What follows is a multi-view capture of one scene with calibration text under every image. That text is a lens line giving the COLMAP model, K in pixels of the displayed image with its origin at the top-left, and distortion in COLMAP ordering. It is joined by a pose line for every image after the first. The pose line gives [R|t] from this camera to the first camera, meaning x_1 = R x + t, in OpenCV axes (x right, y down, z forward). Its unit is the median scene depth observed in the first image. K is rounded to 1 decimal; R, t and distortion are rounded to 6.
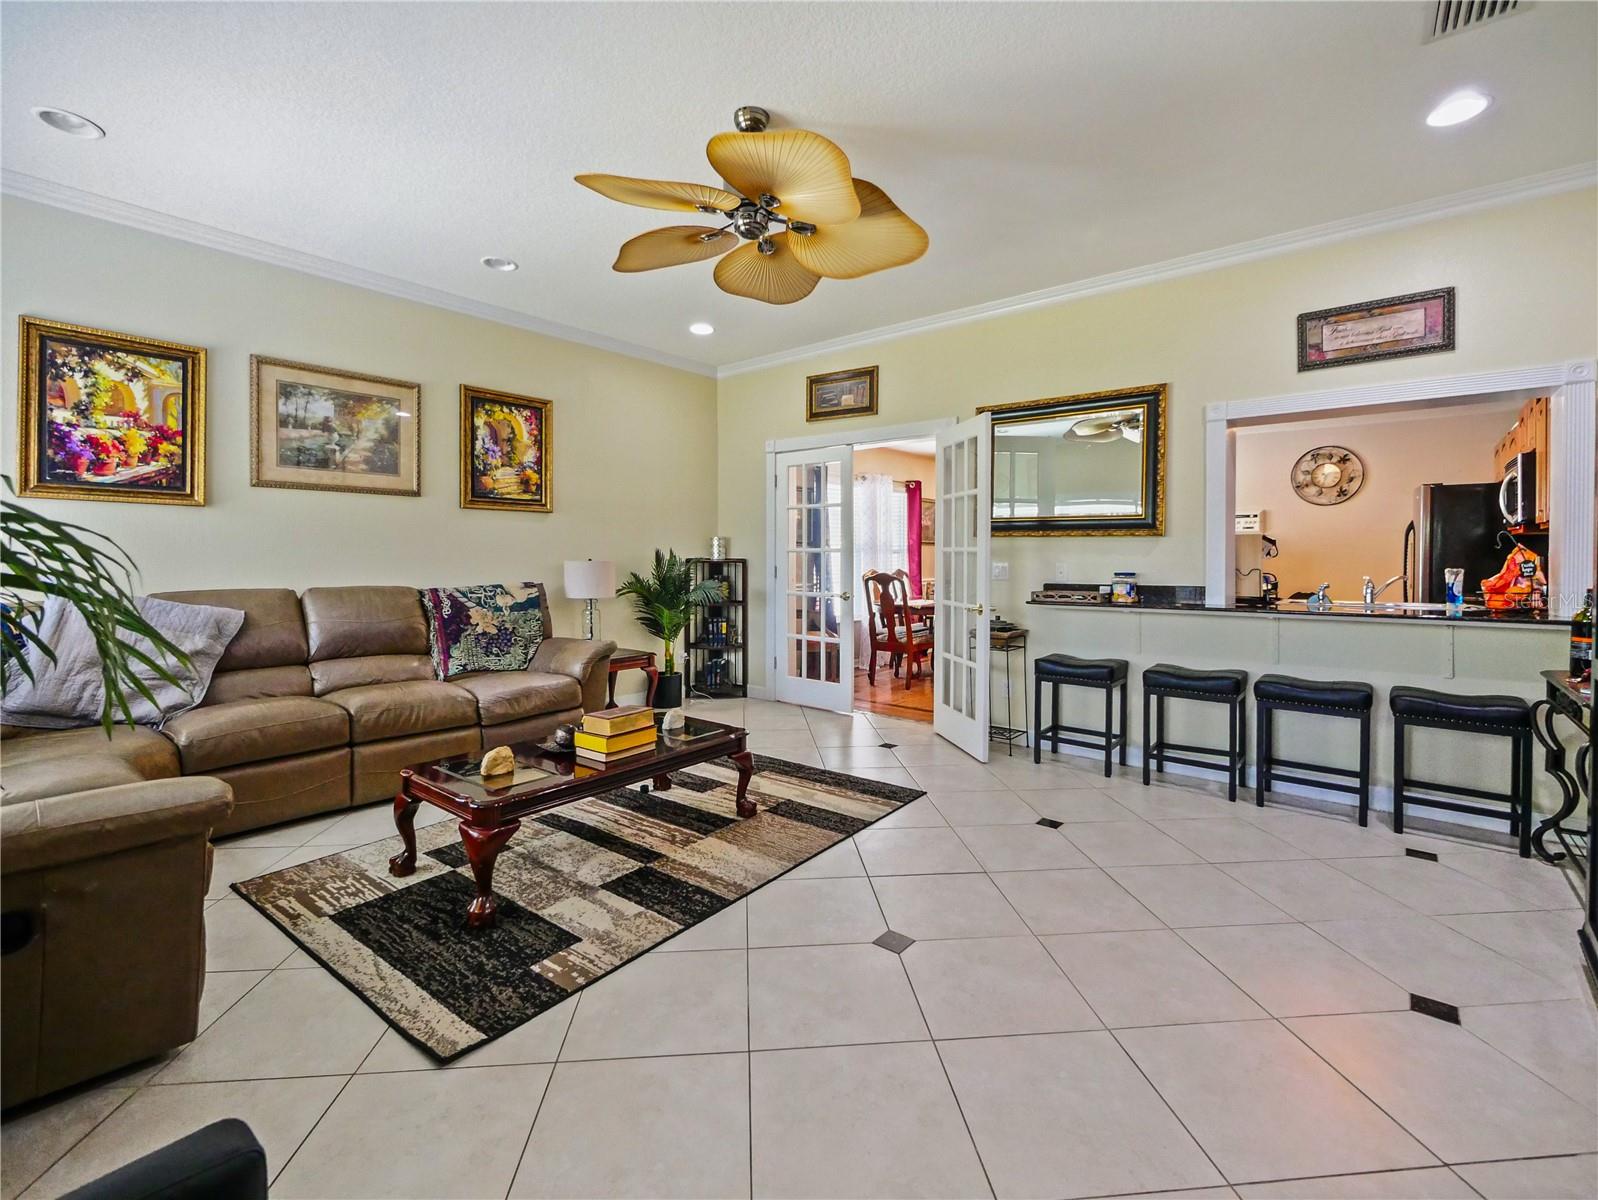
lens RADIAL K [[709.9, 0, 808.9], [0, 709.9, 565.8], [0, 0, 1]] dist [-0.003758, -0.000473]
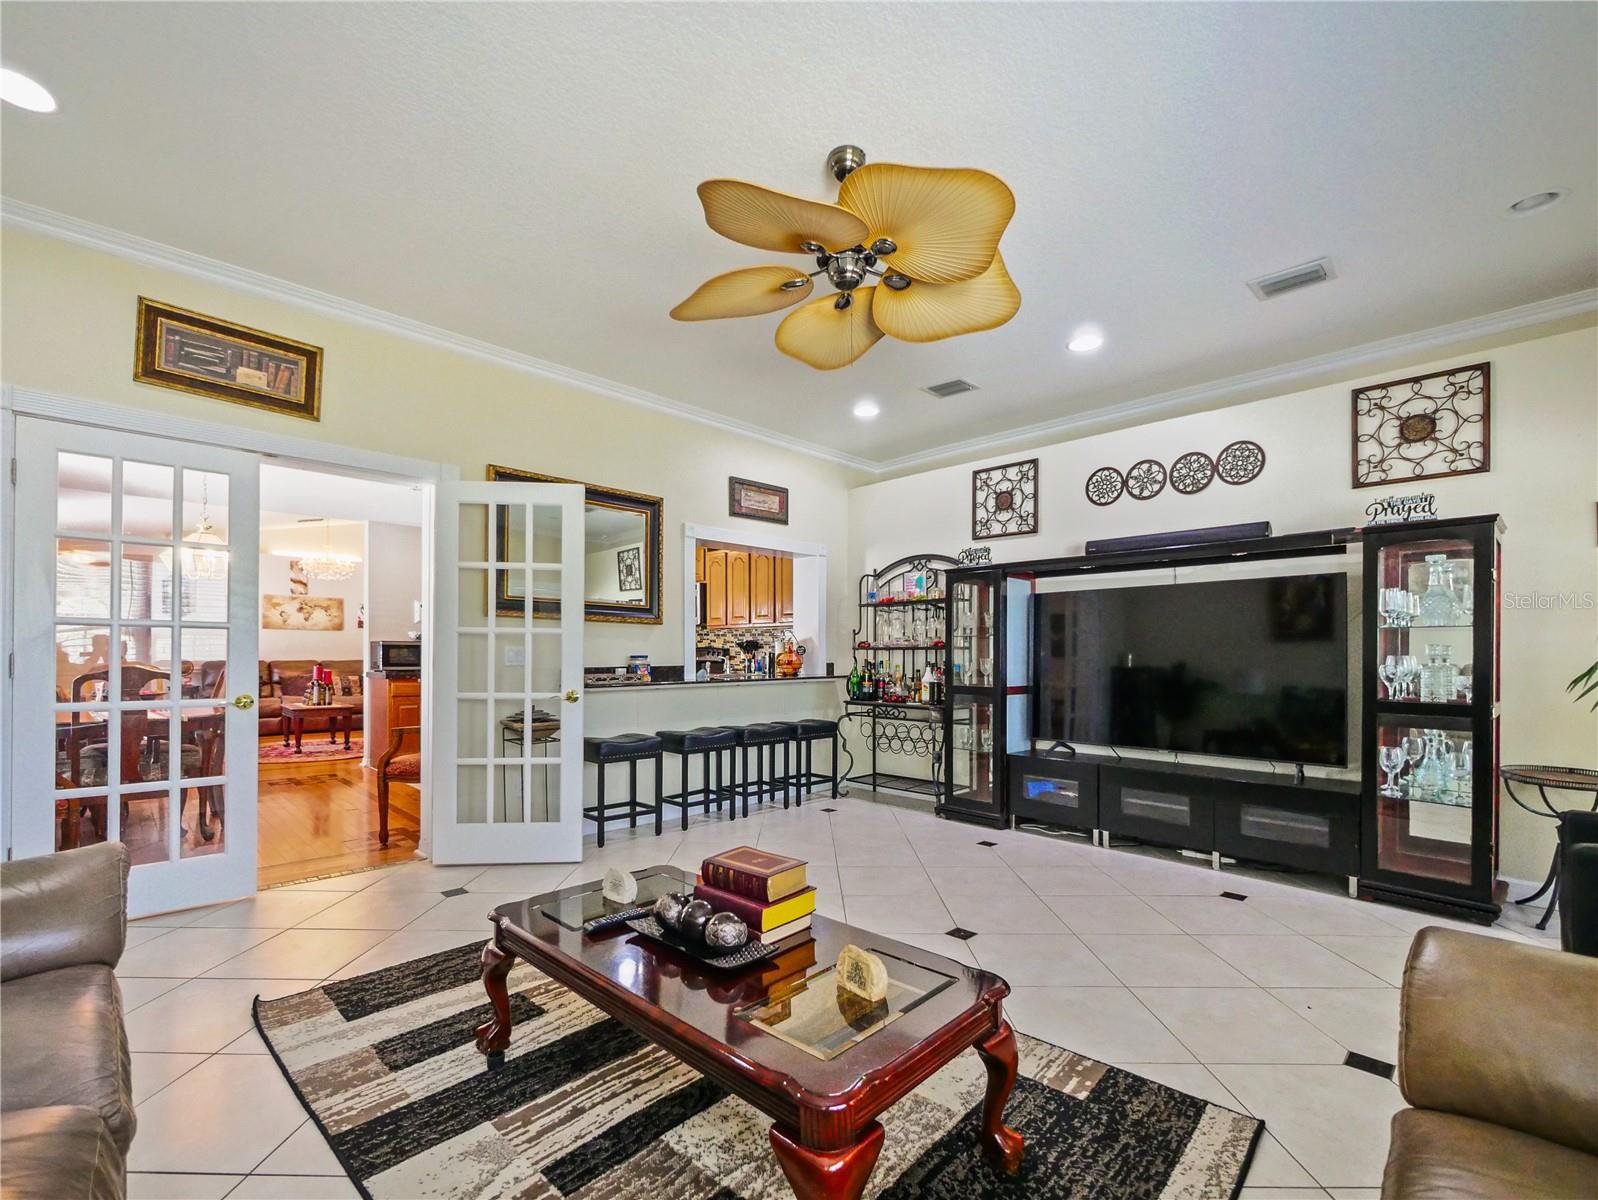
lens RADIAL K [[709.9, 0, 799.0], [0, 709.9, 648.6], [0, 0, 1]] dist [-0.003758, -0.000473]
pose [[0.104995, 0.007034, 0.994448, -0.756246], [0.015631, 0.999840, -0.008722, 0.014399], [-0.994350, 0.016460, 0.104868, 0.731262]]
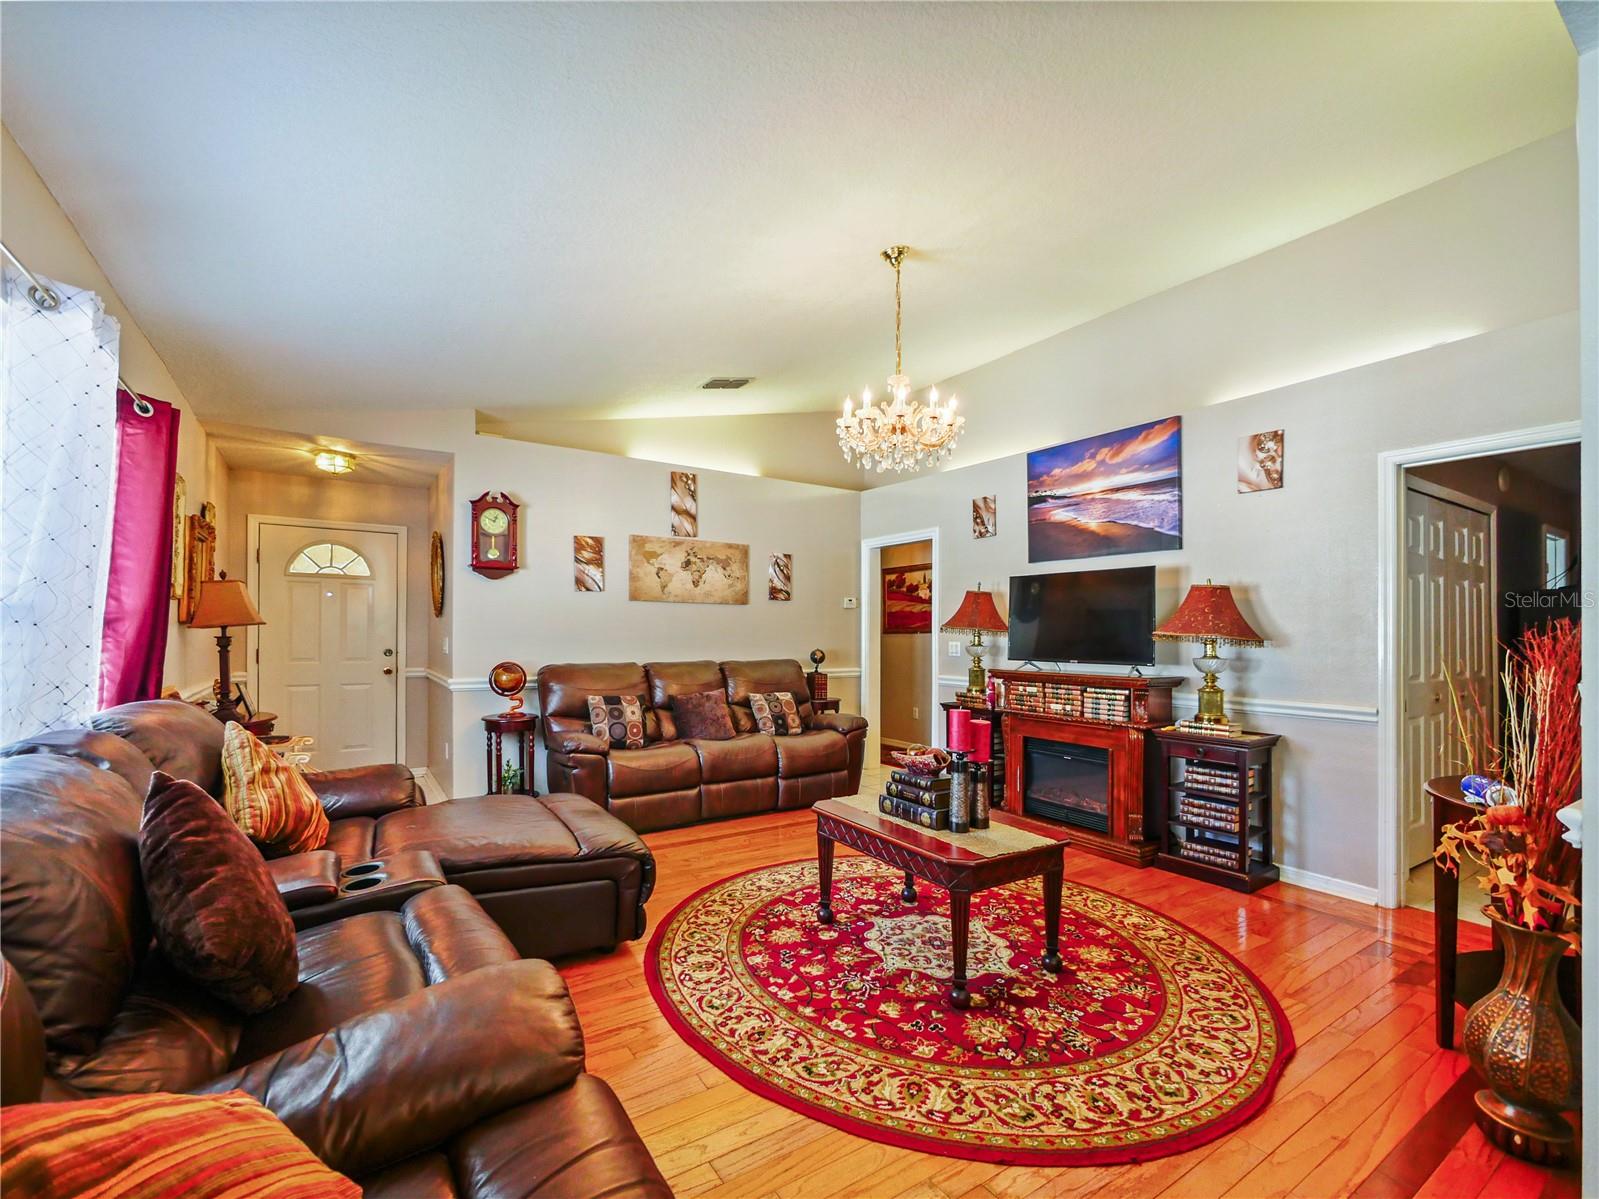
lens RADIAL K [[692.2, 0, 810.1], [0, 692.2, 637.8], [0, 0, 1]] dist [-0.005098, 0.000469]
pose [[0.299114, -0.003830, 0.954210, 0.647573], [0.004603, 0.999986, 0.002571, -0.050691], [-0.954206, 0.003623, 0.299127, 2.474920]]
